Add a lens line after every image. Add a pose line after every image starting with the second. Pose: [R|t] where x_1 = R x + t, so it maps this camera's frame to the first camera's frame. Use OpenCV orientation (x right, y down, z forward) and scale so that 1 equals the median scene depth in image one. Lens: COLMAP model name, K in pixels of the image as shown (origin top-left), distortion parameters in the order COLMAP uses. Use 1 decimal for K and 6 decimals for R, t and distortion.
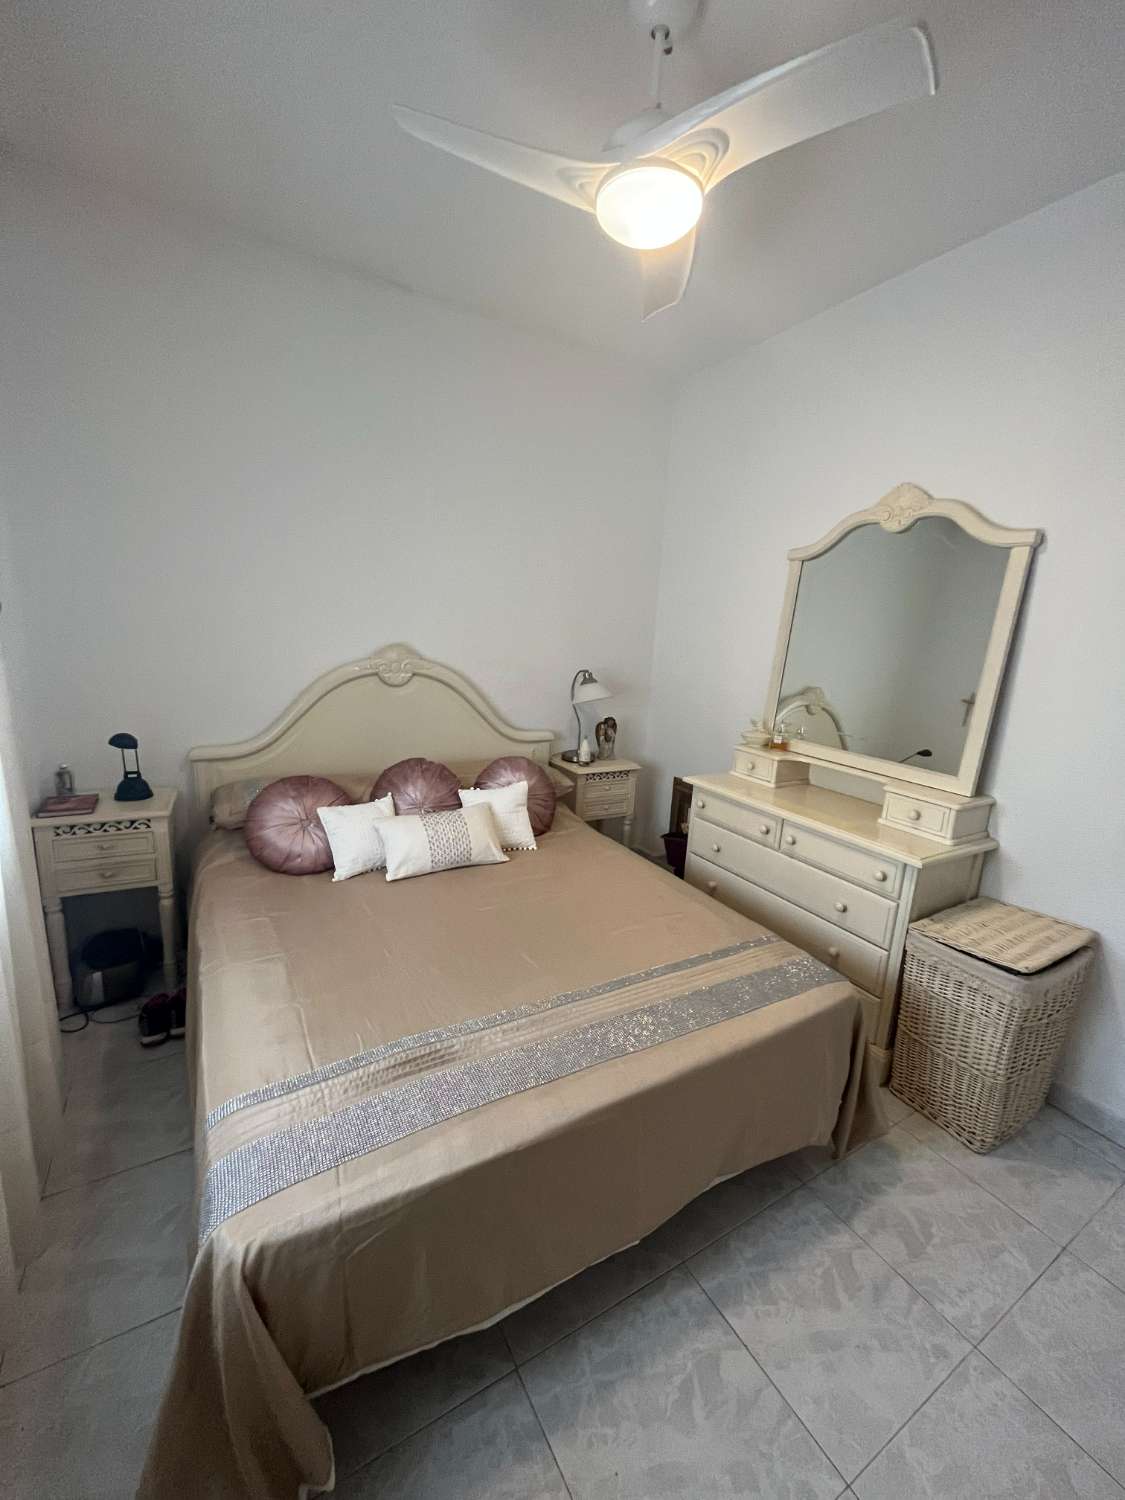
lens RADIAL K [[608.2, 0, 563.3], [0, 608.2, 747.2], [0, 0, 1]] dist [-0.002856, 0.000484]
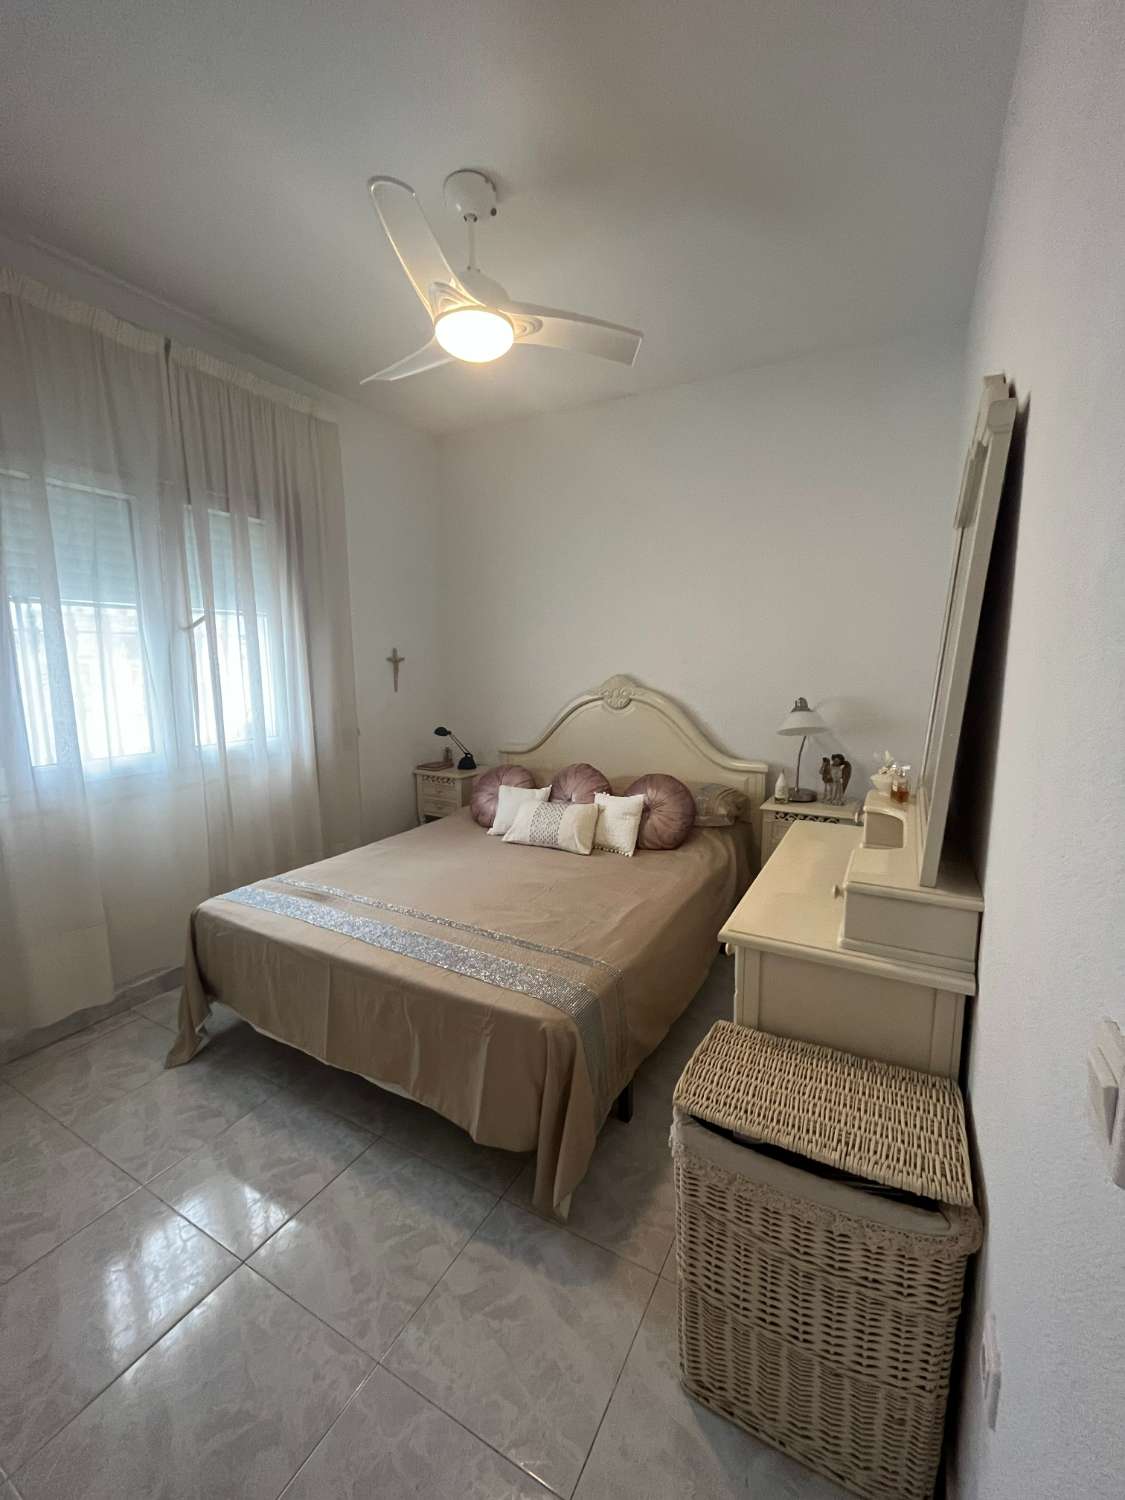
lens RADIAL K [[608.2, 0, 563.3], [0, 608.2, 747.2], [0, 0, 1]] dist [-0.002856, 0.000484]
pose [[0.503083, 0.062887, -0.861947, 0.960275], [-0.136719, 0.990581, -0.007526, 0.000007], [0.853355, 0.121631, 0.506942, 0.390875]]
